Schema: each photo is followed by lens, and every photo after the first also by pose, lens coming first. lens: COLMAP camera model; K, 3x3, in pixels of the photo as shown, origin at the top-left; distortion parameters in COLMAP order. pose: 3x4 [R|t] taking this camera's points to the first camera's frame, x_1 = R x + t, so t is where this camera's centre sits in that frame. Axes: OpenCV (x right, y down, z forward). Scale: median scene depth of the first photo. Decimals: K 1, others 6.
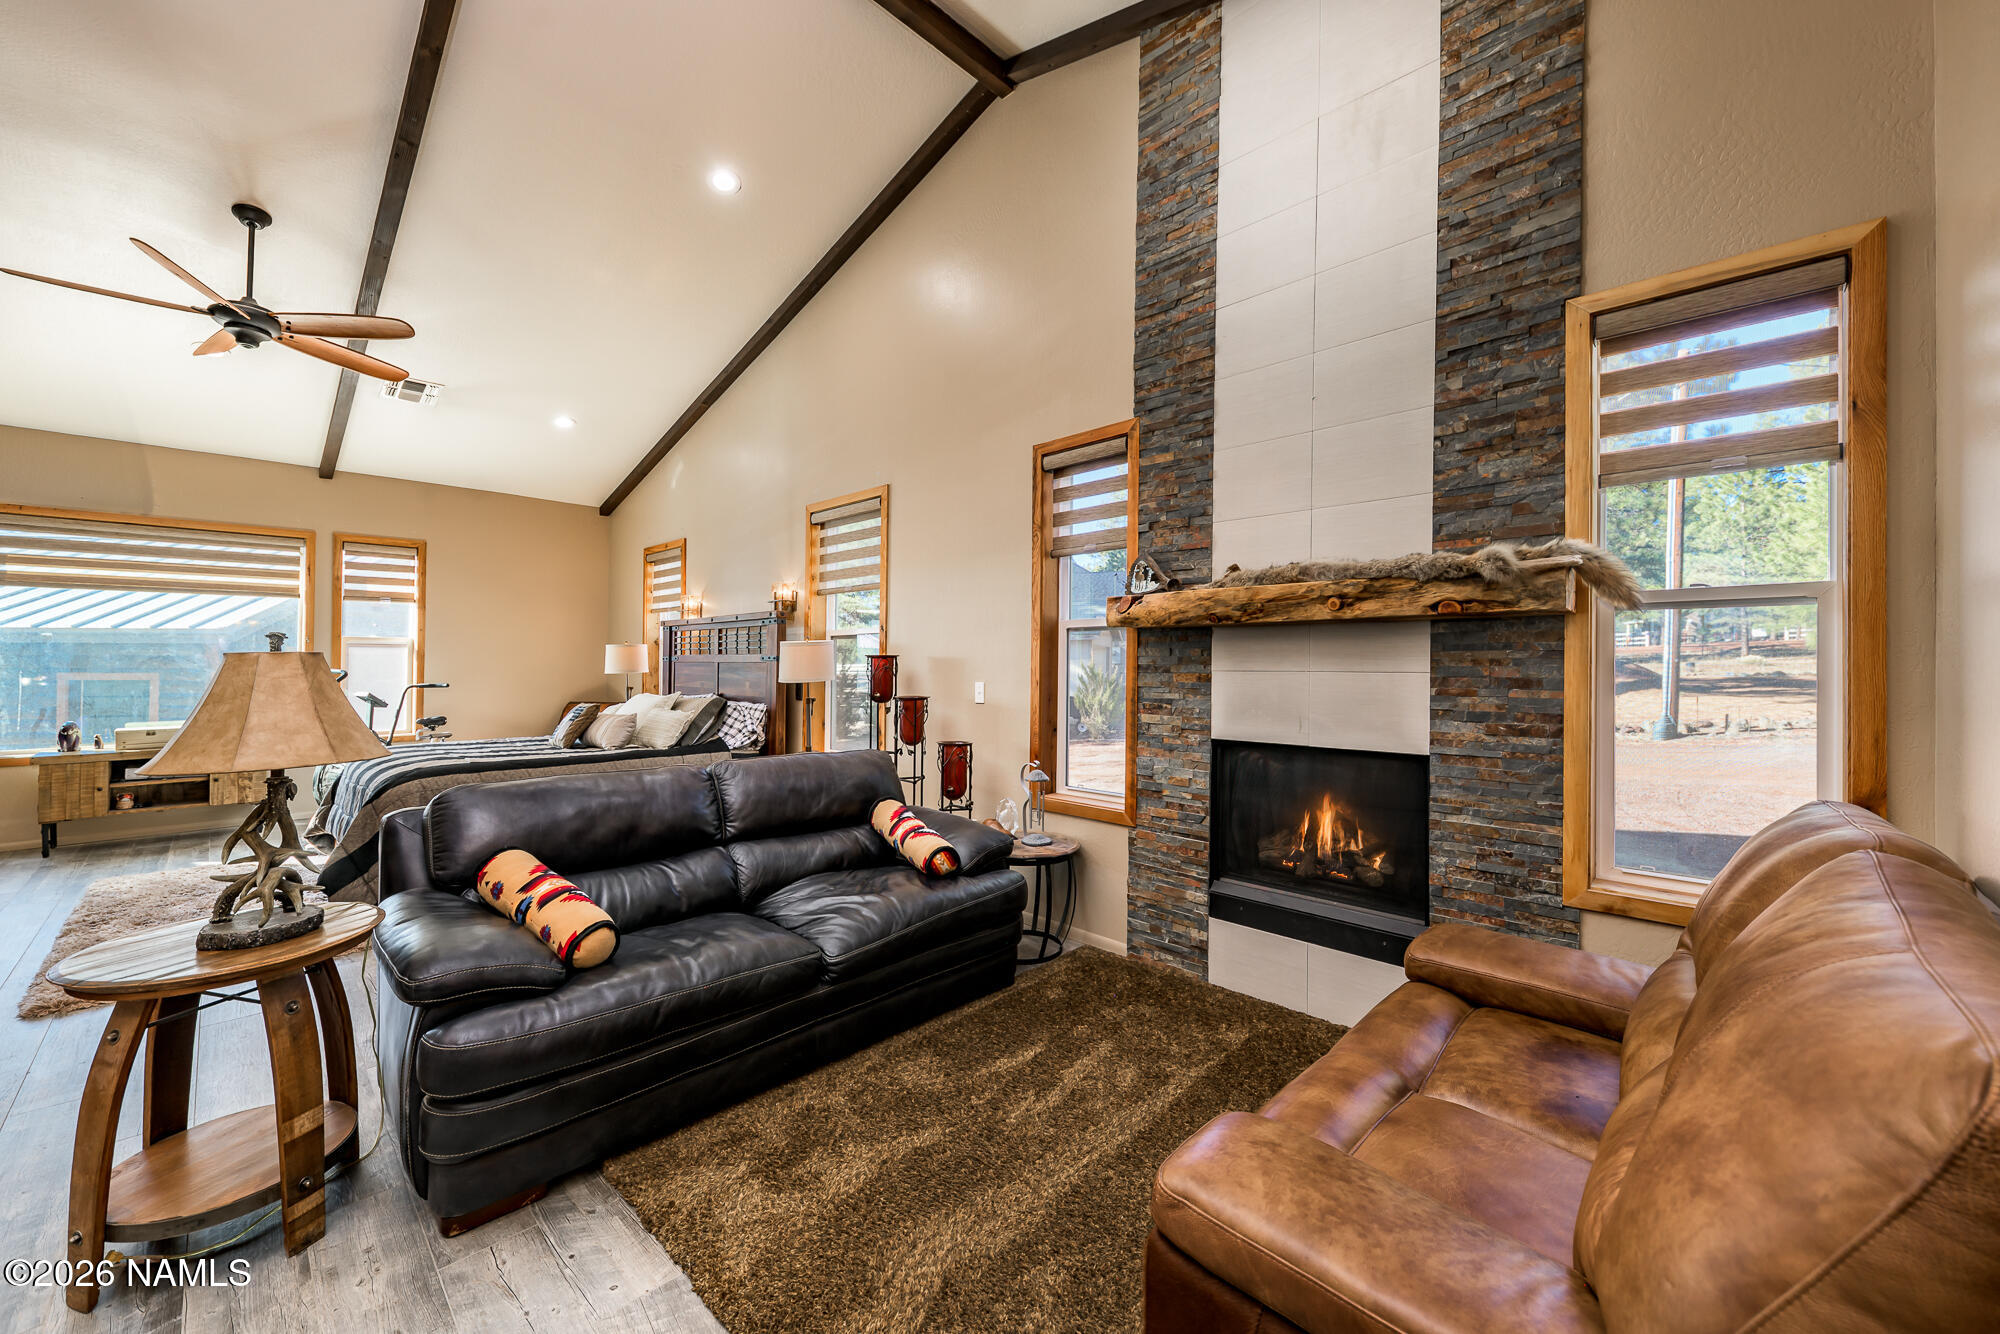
lens RADIAL K [[731.8, 0, 1007.2], [0, 731.8, 653.9], [0, 0, 1]] dist [-0.008081, -0.000638]
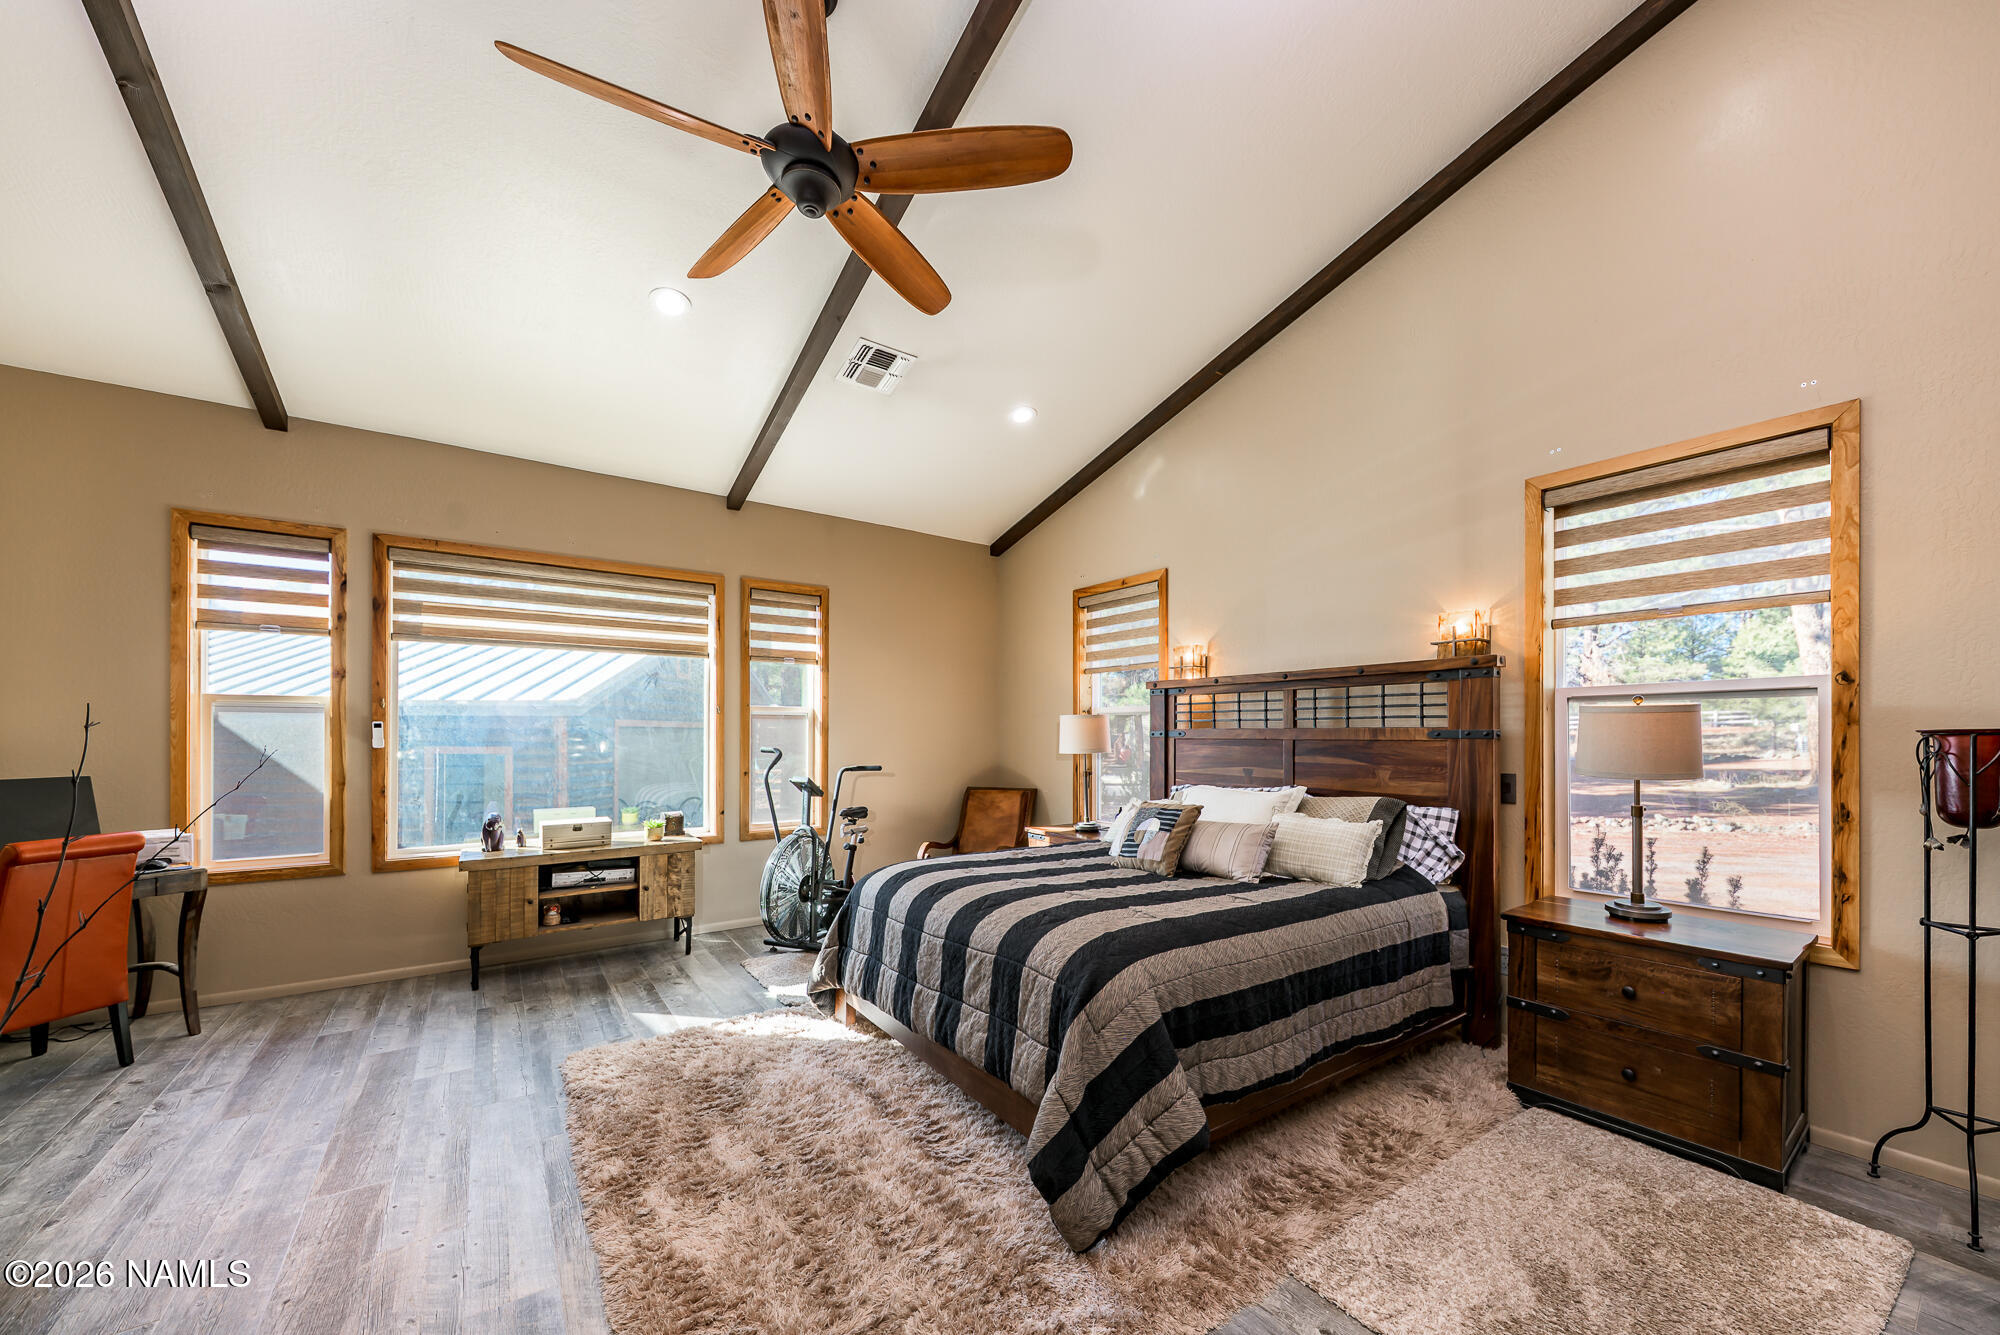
lens RADIAL K [[703.6, 0, 996.1], [0, 703.6, 728.5], [0, 0, 1]] dist [0.000208, -0.002058]
pose [[0.978692, -0.000448, -0.205332, -0.495022], [0.001420, 0.999988, 0.004587, -0.001403], [0.205328, -0.004781, 0.978682, 0.293325]]
